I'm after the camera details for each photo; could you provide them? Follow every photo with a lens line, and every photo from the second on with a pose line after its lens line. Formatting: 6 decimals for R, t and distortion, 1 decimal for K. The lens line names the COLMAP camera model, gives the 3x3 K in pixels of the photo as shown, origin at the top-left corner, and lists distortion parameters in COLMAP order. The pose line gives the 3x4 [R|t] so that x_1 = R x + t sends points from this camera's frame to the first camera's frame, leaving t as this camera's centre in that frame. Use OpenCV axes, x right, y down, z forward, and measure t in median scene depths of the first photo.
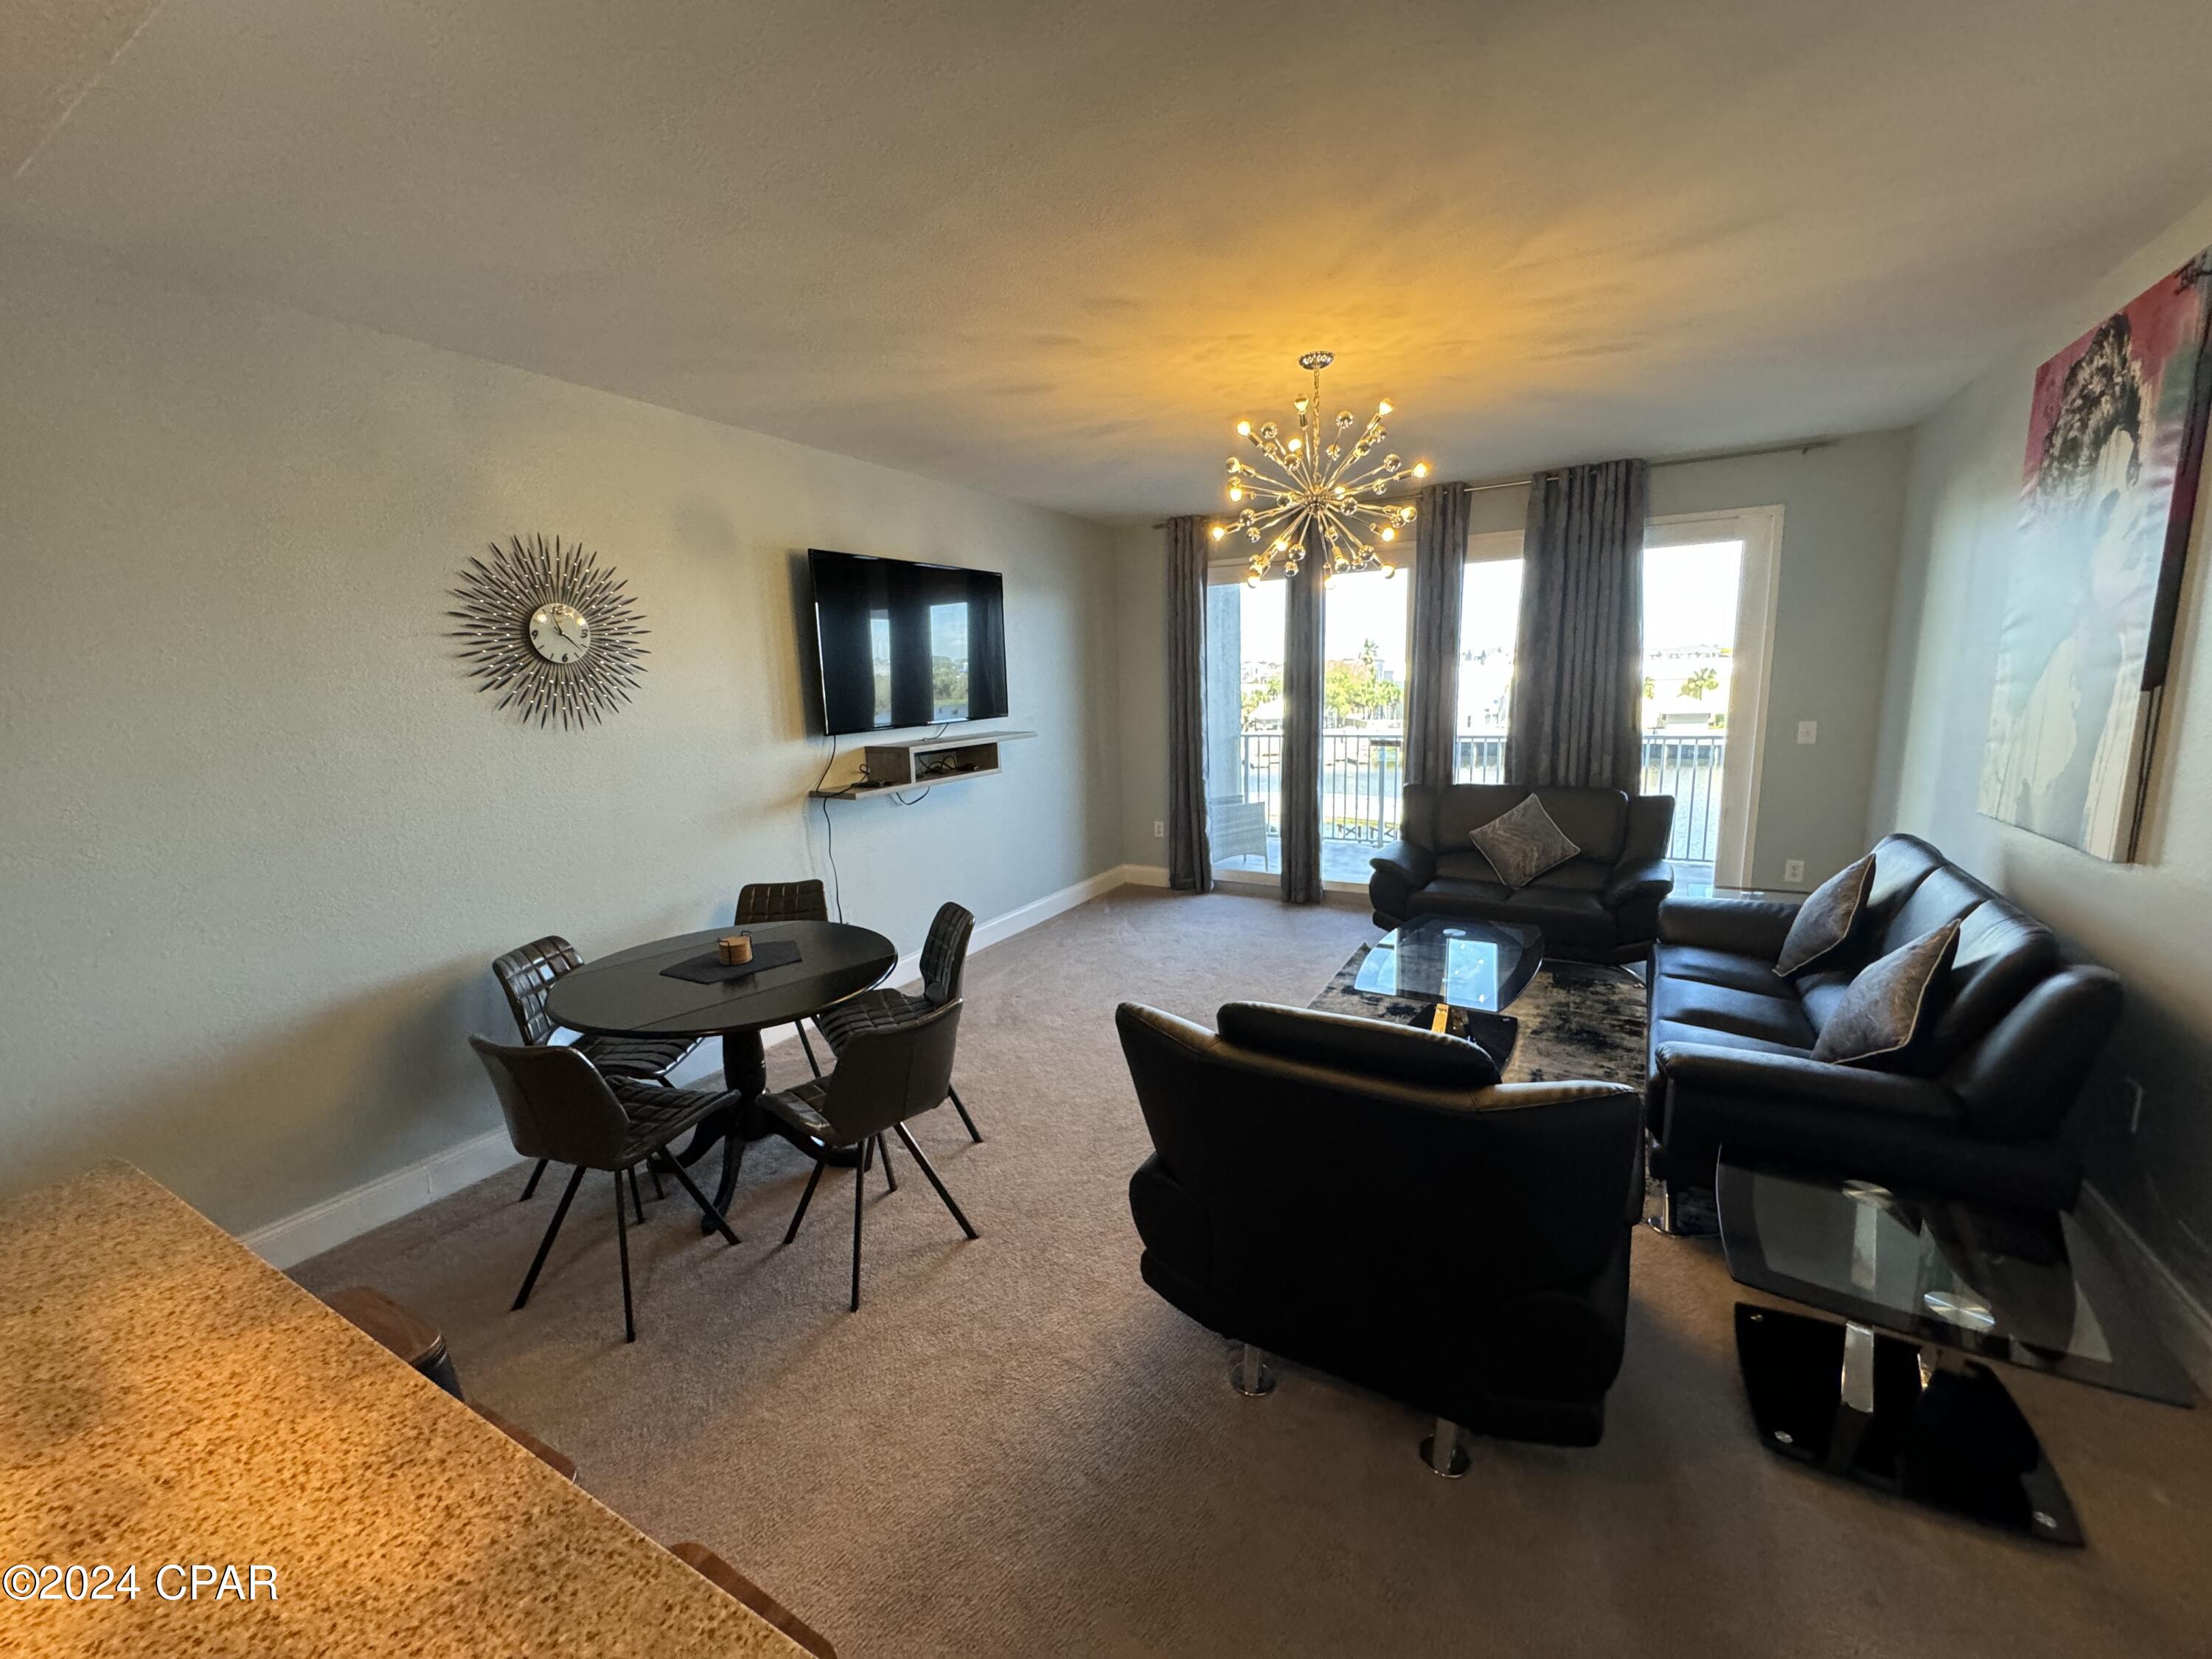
lens RADIAL K [[883.2, 0, 1102.9], [0, 883.2, 830.0], [0, 0, 1]] dist [-0.002479, 0.000291]
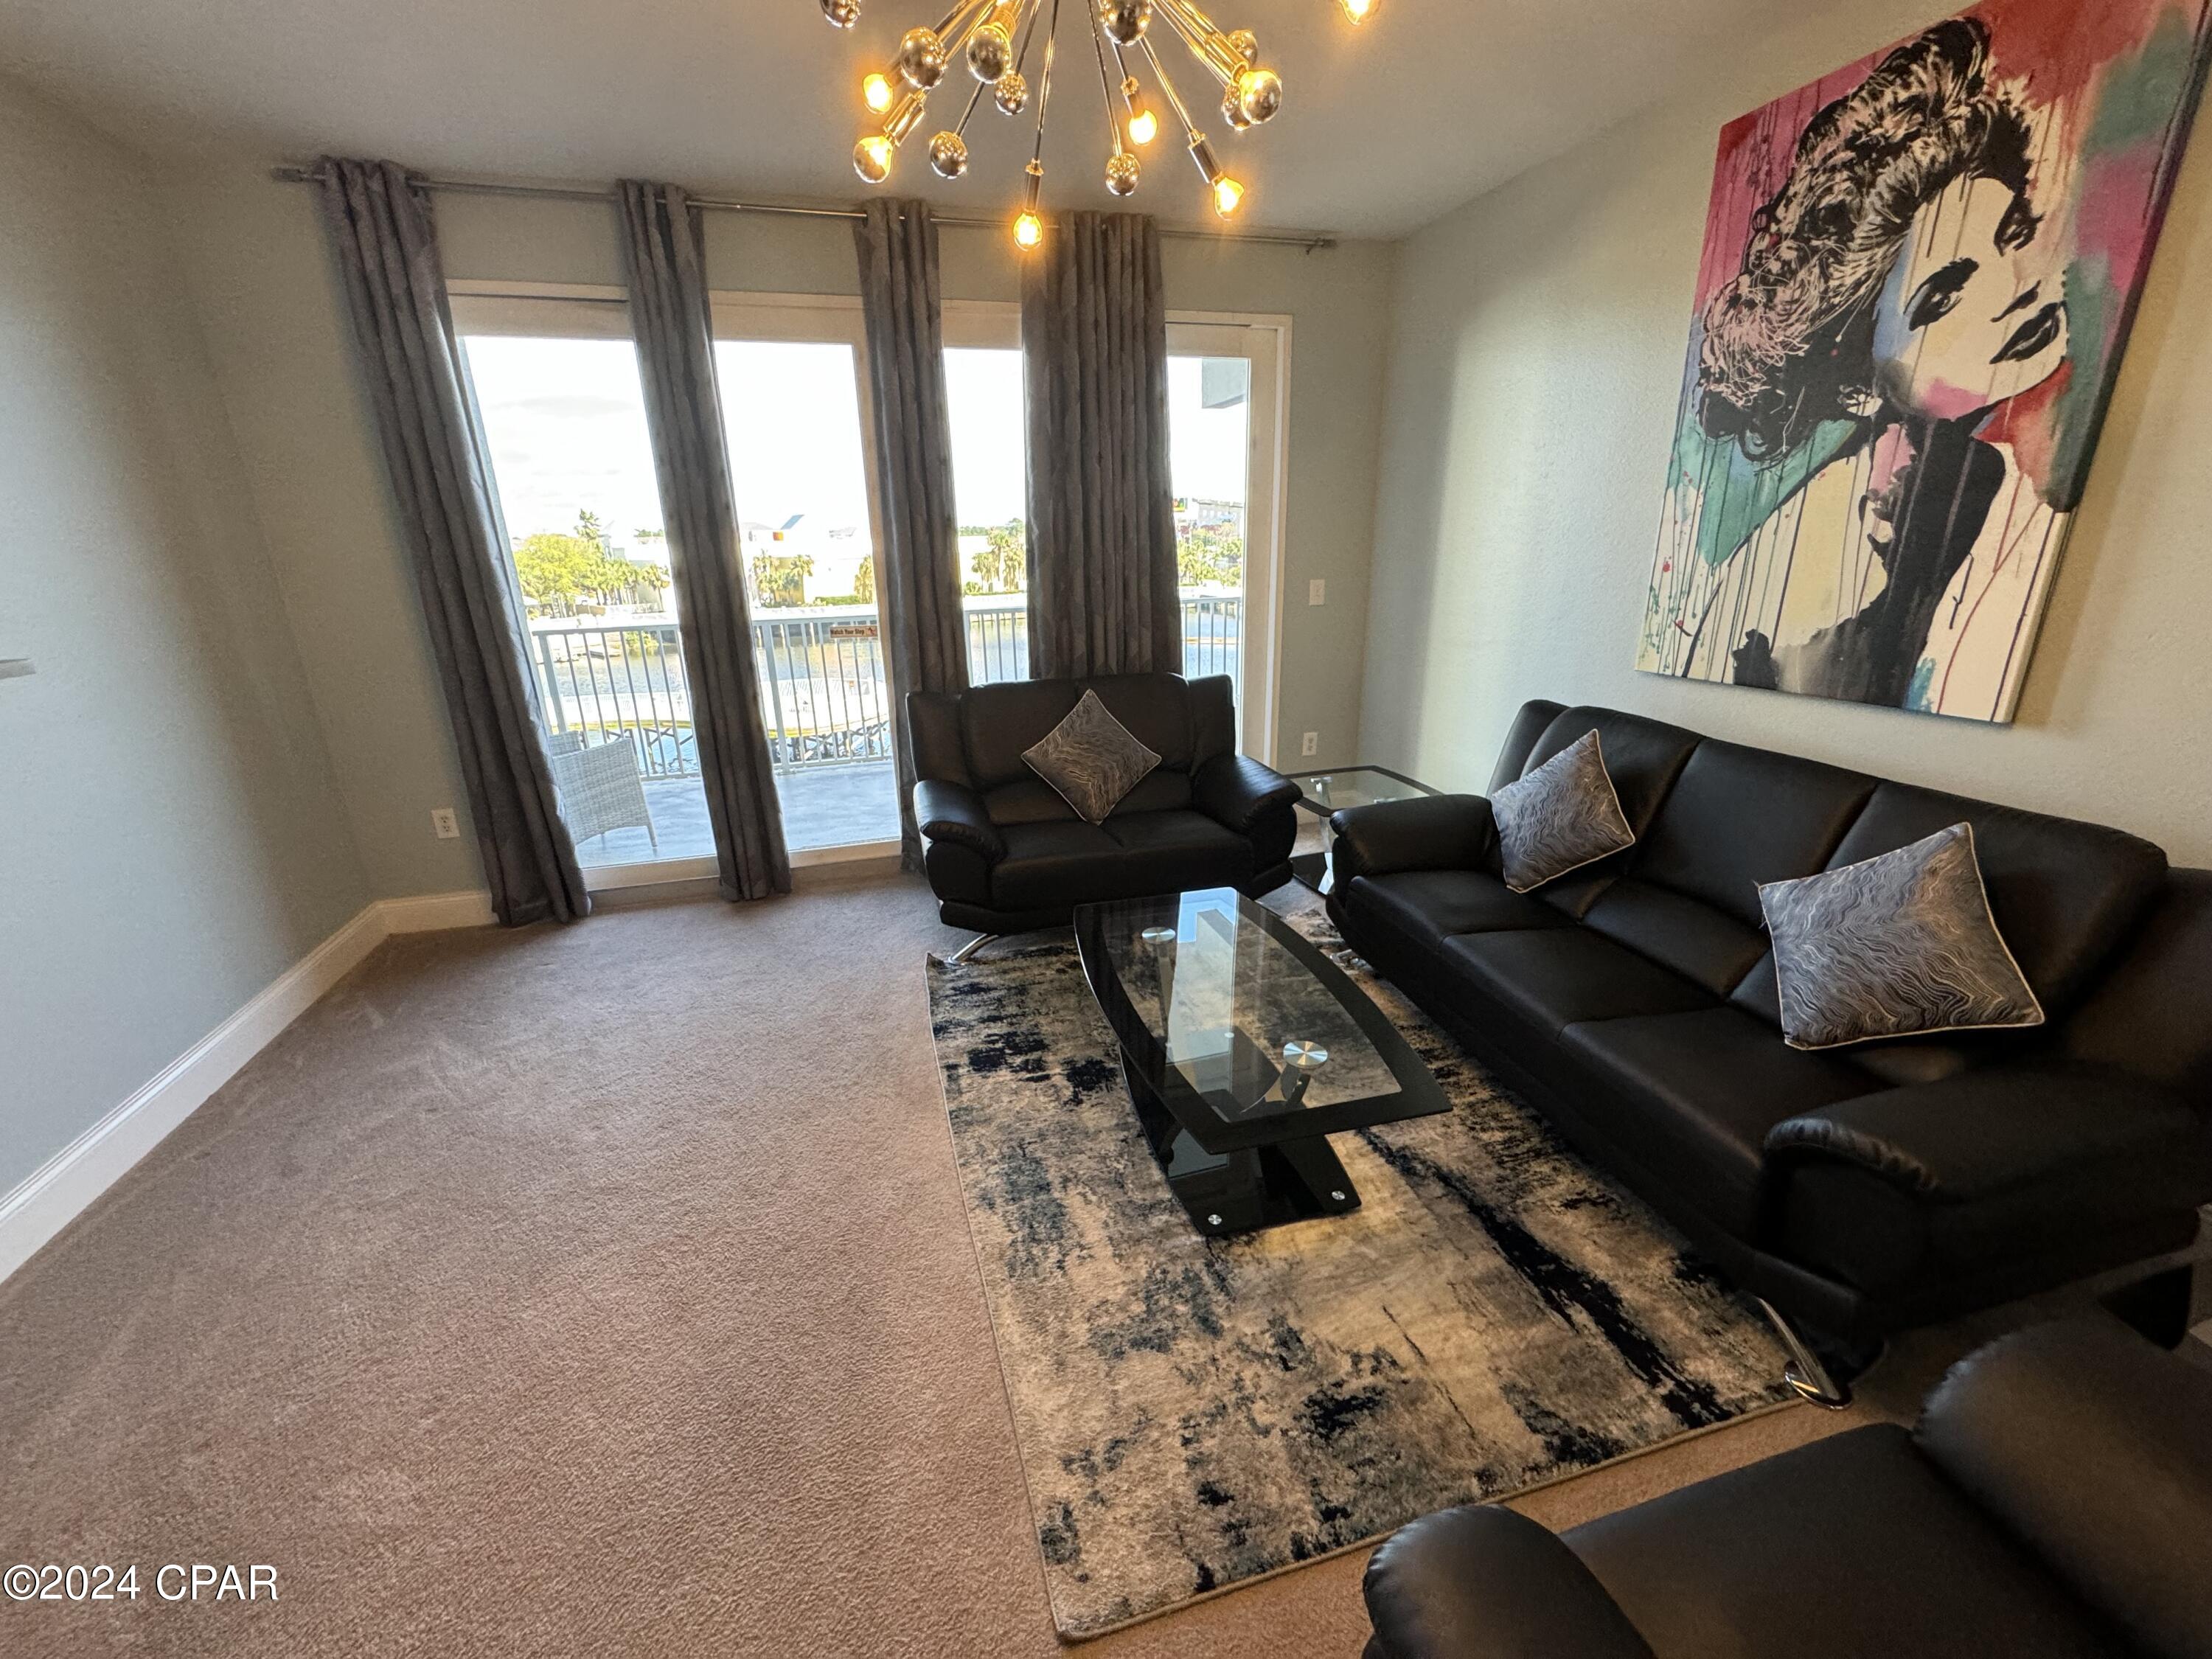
lens RADIAL K [[883.2, 0, 1102.5], [0, 883.2, 827.0], [0, 0, 1]] dist [-0.002479, 0.000291]
pose [[0.698581, -0.211252, 0.683635, -0.030601], [0.123661, 0.976692, 0.175446, -0.056321], [-0.704764, -0.038024, 0.708422, 0.462054]]
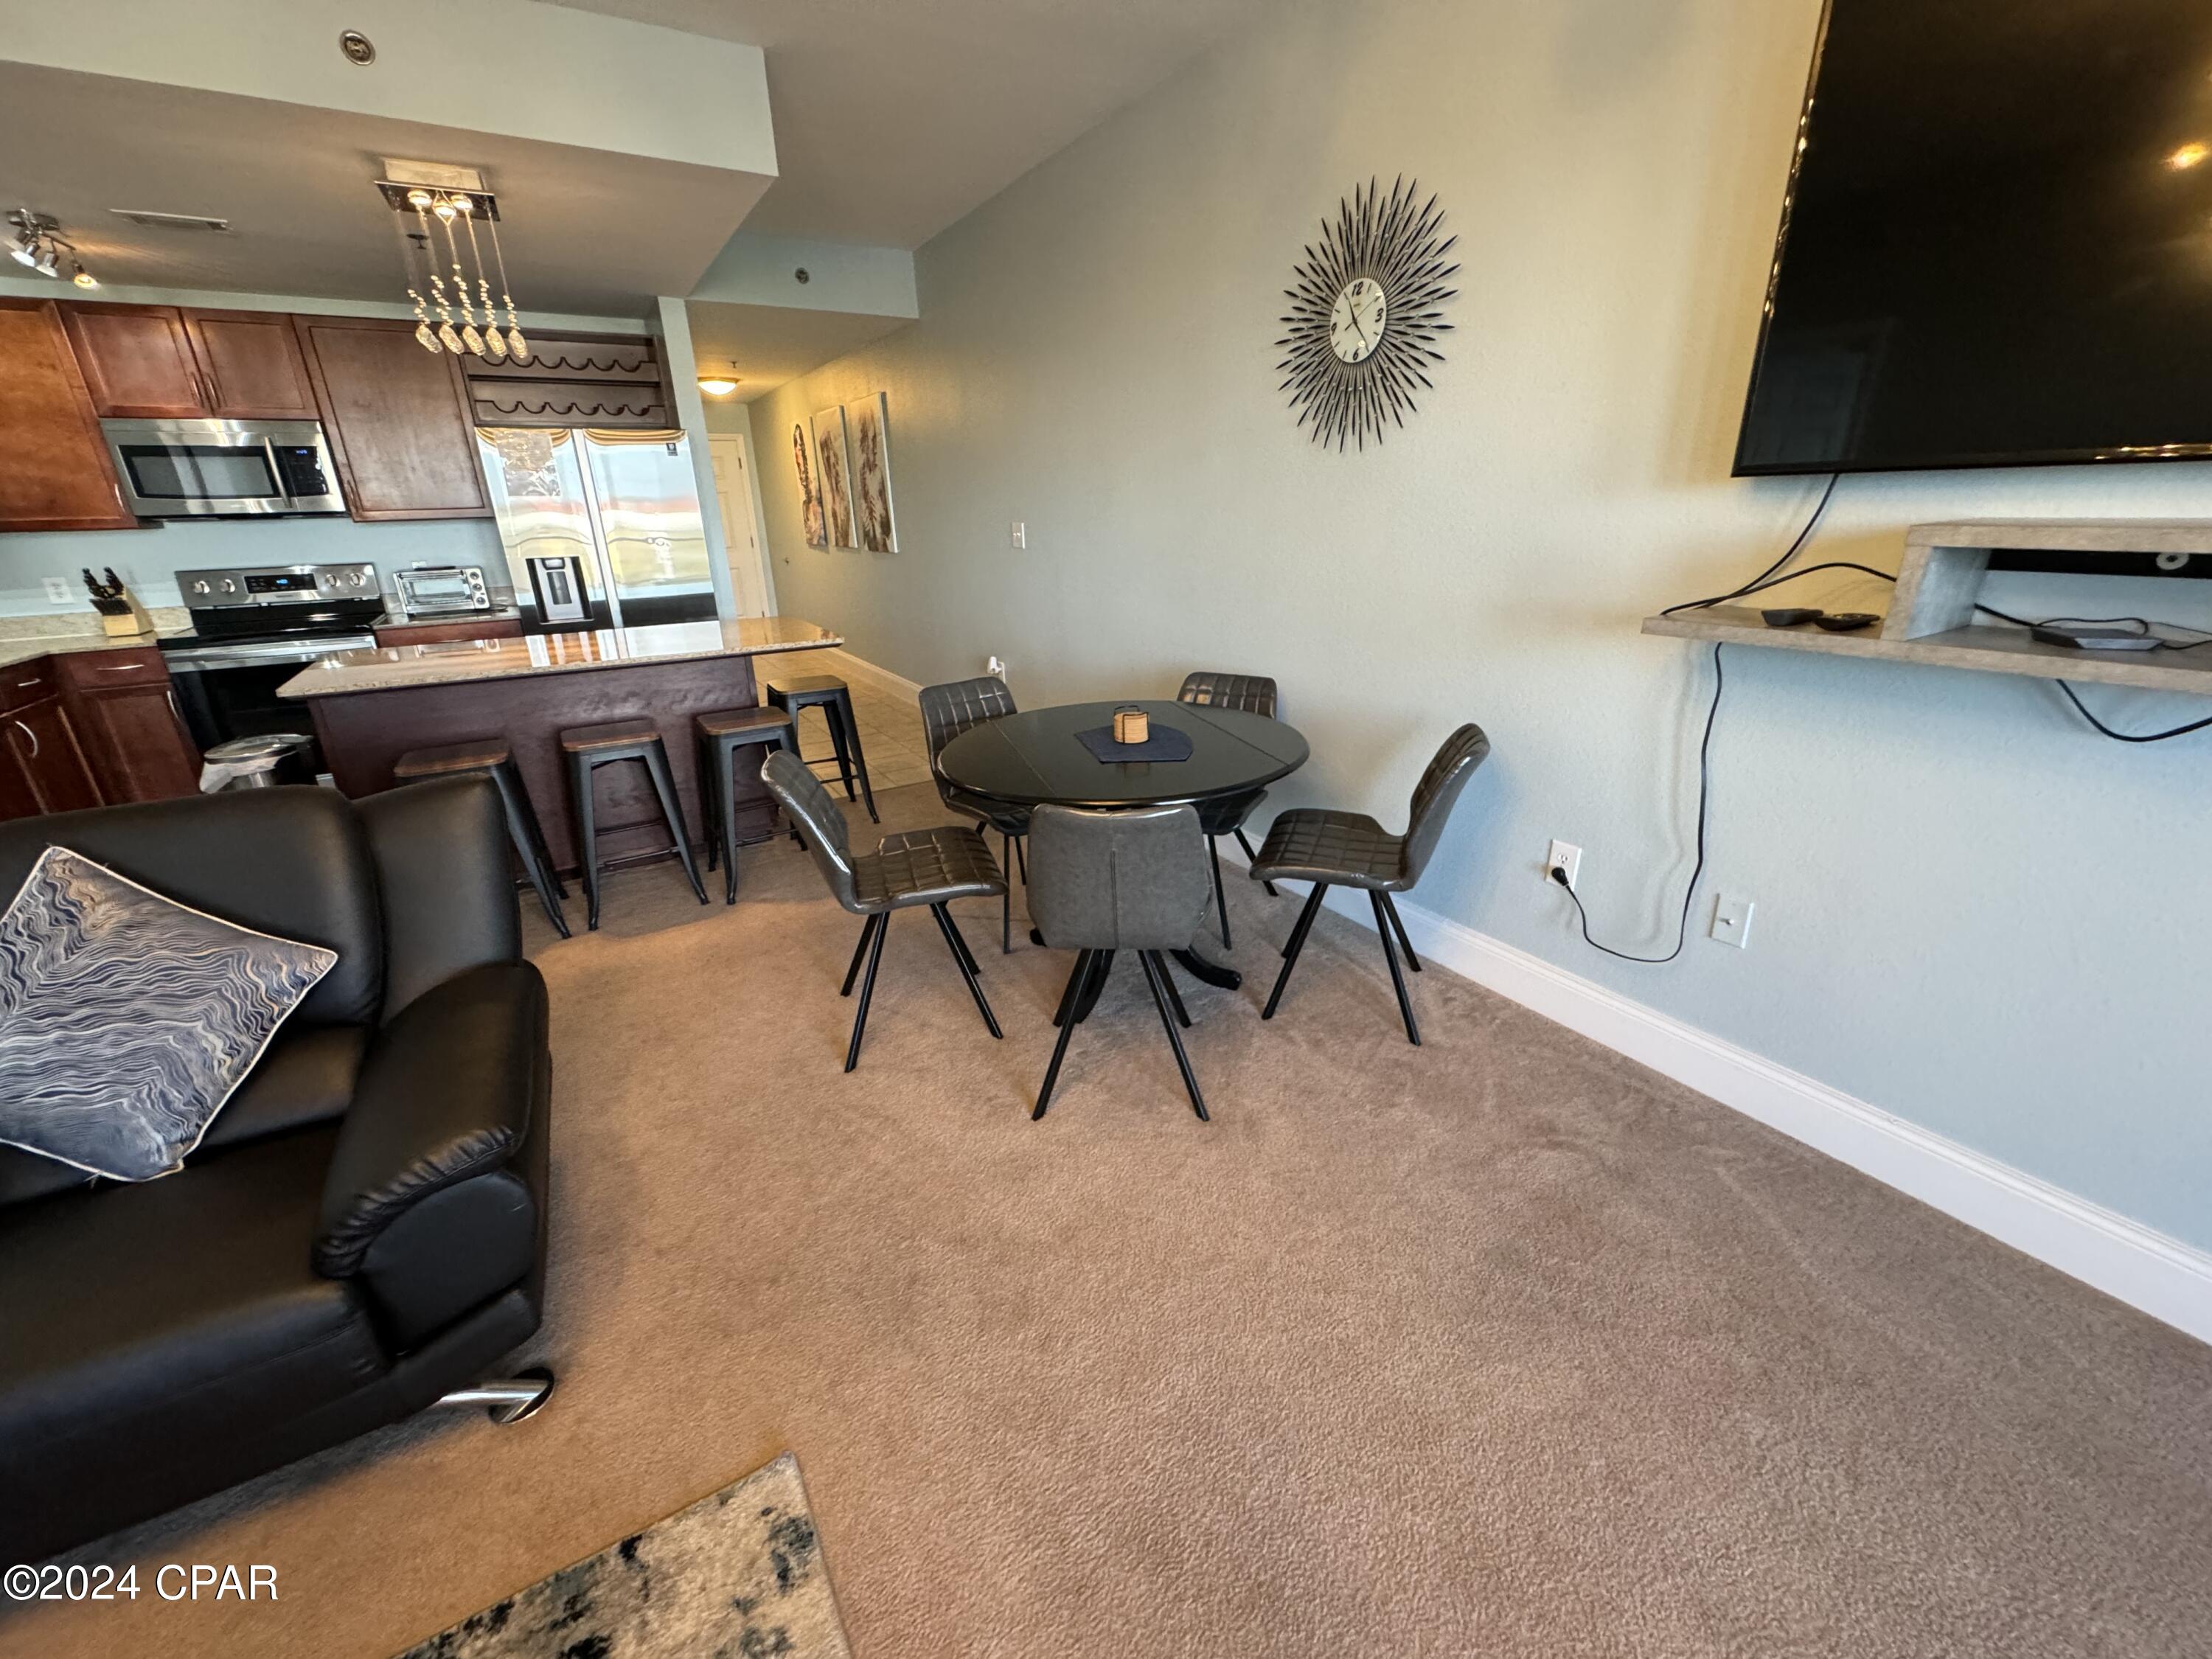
lens RADIAL K [[883.2, 0, 1104.5], [0, 883.2, 826.5], [0, 0, 1]] dist [-0.002479, 0.000291]
pose [[-0.480145, 0.347069, -0.805608, 0.183196], [-0.111444, 0.886819, 0.448477, -0.090997], [0.870081, 0.305114, -0.387123, 0.760846]]
